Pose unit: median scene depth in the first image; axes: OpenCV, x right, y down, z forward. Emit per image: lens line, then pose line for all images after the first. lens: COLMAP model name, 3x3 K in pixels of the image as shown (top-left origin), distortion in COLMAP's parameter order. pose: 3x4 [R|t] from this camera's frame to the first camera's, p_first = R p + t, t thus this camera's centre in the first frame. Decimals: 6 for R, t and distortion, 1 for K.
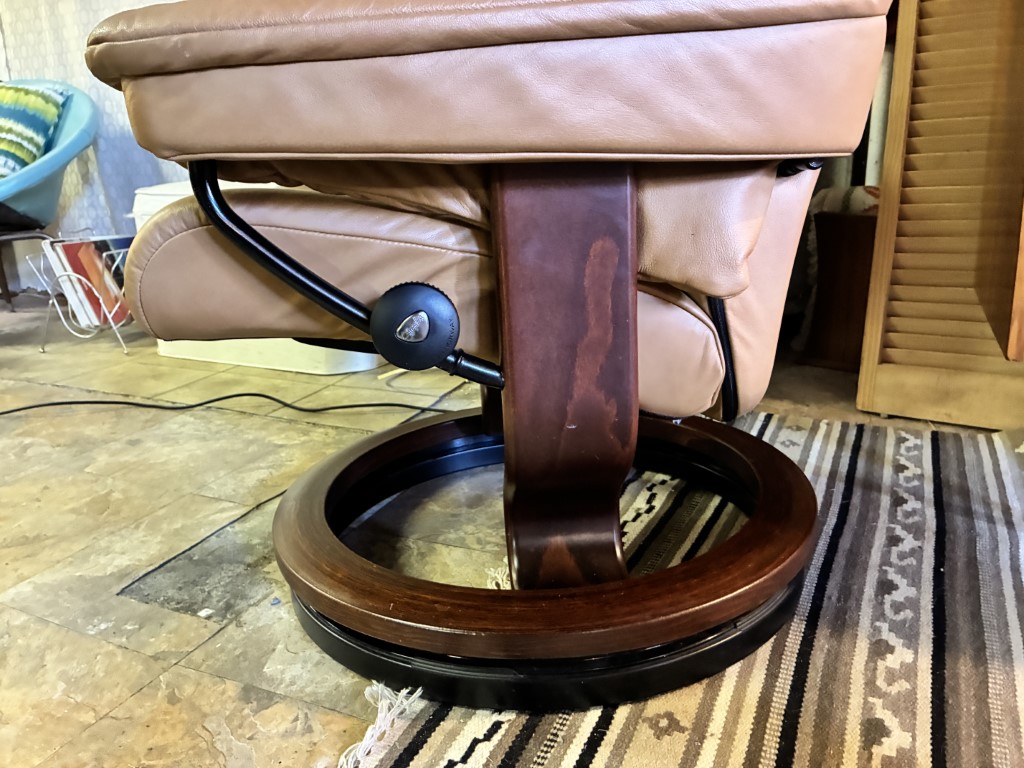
lens RADIAL K [[778.6, 0, 502.2], [0, 778.6, 379.8], [0, 0, 1]] dist [0.065210, -0.085472]
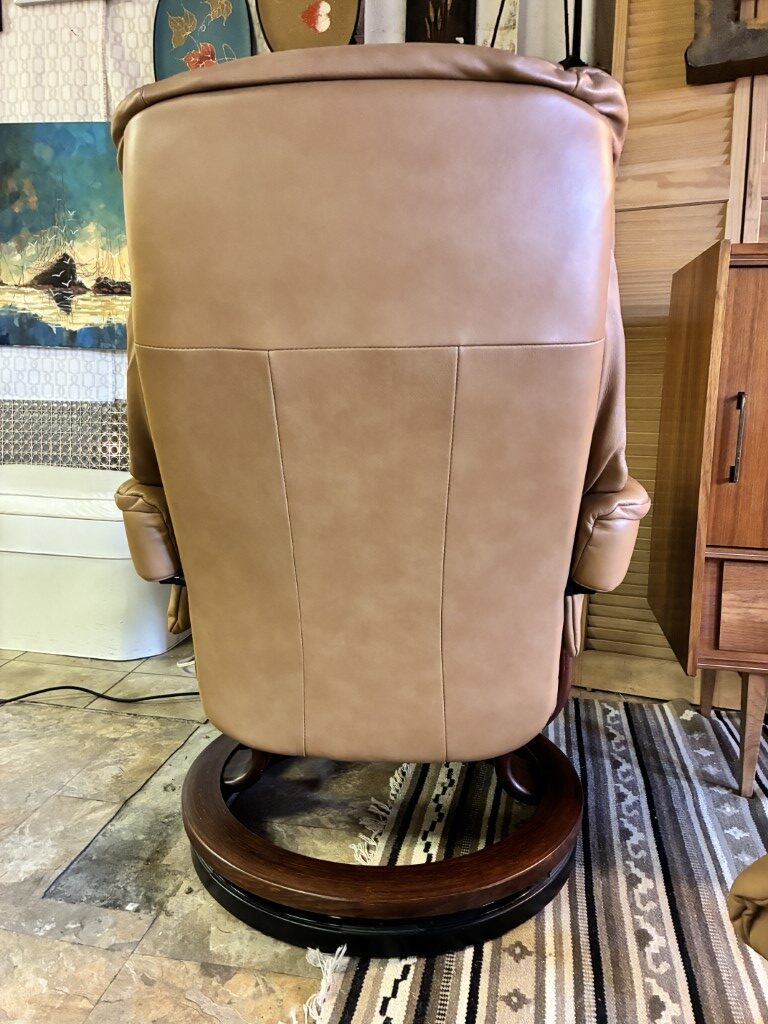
lens RADIAL K [[778.6, 0, 380.4], [0, 778.6, 506.1], [0, 0, 1]] dist [0.065210, -0.085472]
pose [[0.963060, 0.020614, 0.268496, -0.292805], [0.012354, 0.992634, -0.120522, -0.141053], [-0.269003, 0.119387, 0.955711, -0.290107]]
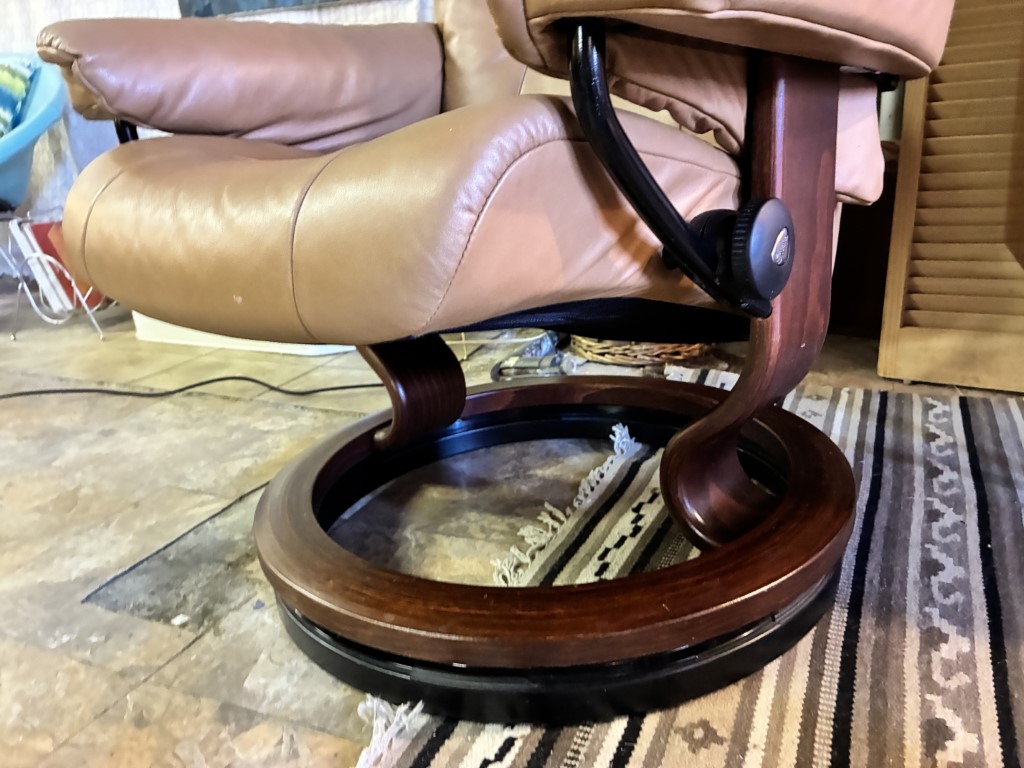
lens RADIAL K [[778.6, 0, 519.8], [0, 778.6, 380.5], [0, 0, 1]] dist [0.065210, -0.085472]
pose [[0.999375, -0.027086, 0.022716, -0.002693], [0.026465, 0.999279, 0.027208, 0.007656], [-0.023437, -0.026590, 0.999372, 0.085094]]
